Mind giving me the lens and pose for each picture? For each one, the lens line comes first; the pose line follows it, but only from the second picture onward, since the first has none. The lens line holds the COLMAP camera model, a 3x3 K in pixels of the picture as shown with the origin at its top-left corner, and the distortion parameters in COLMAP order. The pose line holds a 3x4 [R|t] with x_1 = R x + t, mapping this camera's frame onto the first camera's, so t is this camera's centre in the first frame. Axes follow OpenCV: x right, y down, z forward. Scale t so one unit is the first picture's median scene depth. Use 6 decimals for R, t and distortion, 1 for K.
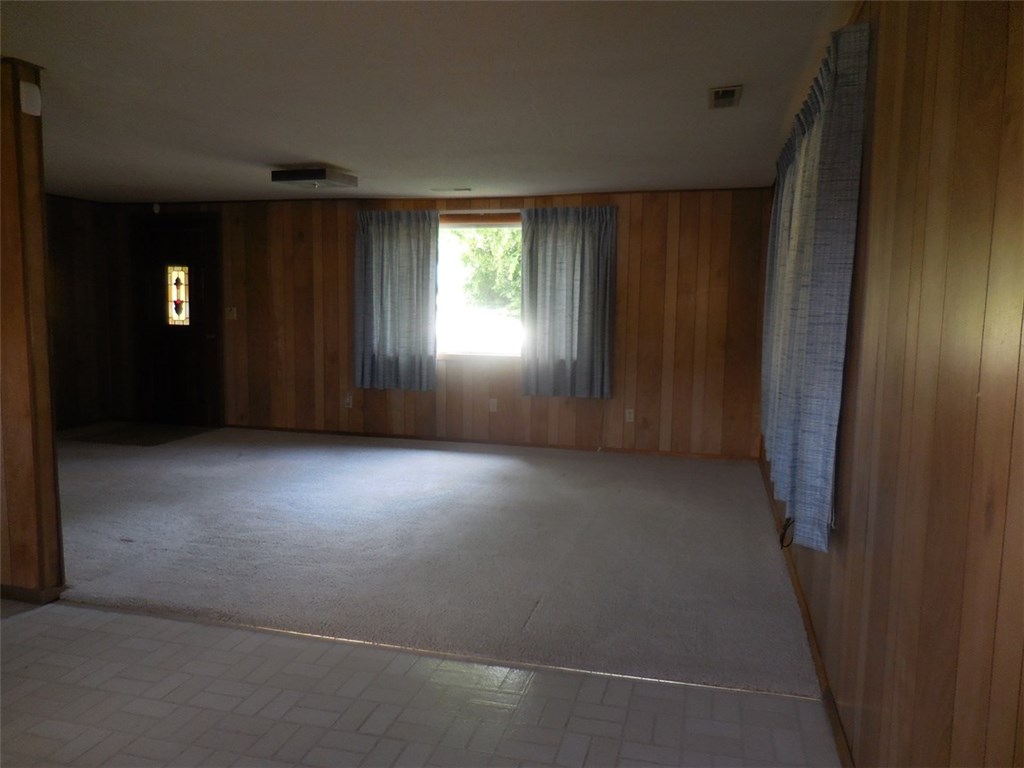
lens RADIAL K [[777.9, 0, 517.0], [0, 777.9, 384.2], [0, 0, 1]] dist [0.001703, -0.001033]
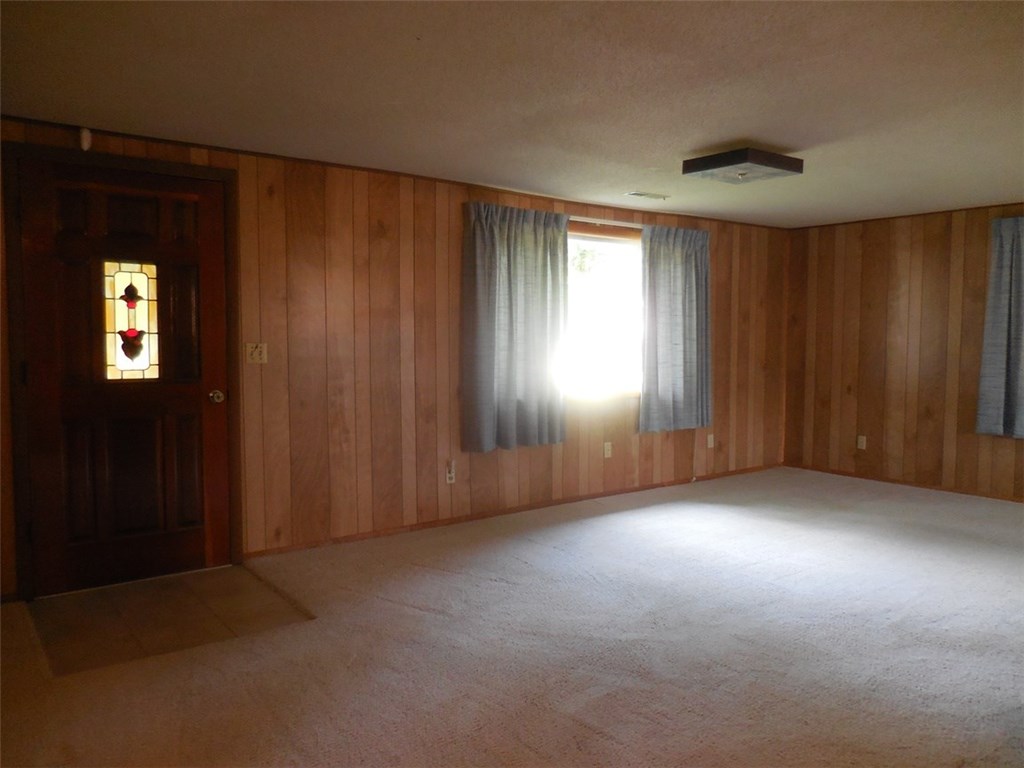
lens RADIAL K [[777.9, 0, 515.1], [0, 777.9, 384.3], [0, 0, 1]] dist [0.001703, -0.001033]
pose [[0.607662, -0.064766, 0.791550, -0.711587], [0.085983, 0.996176, 0.015502, -0.062168], [-0.789527, 0.058640, 0.610908, 0.521751]]
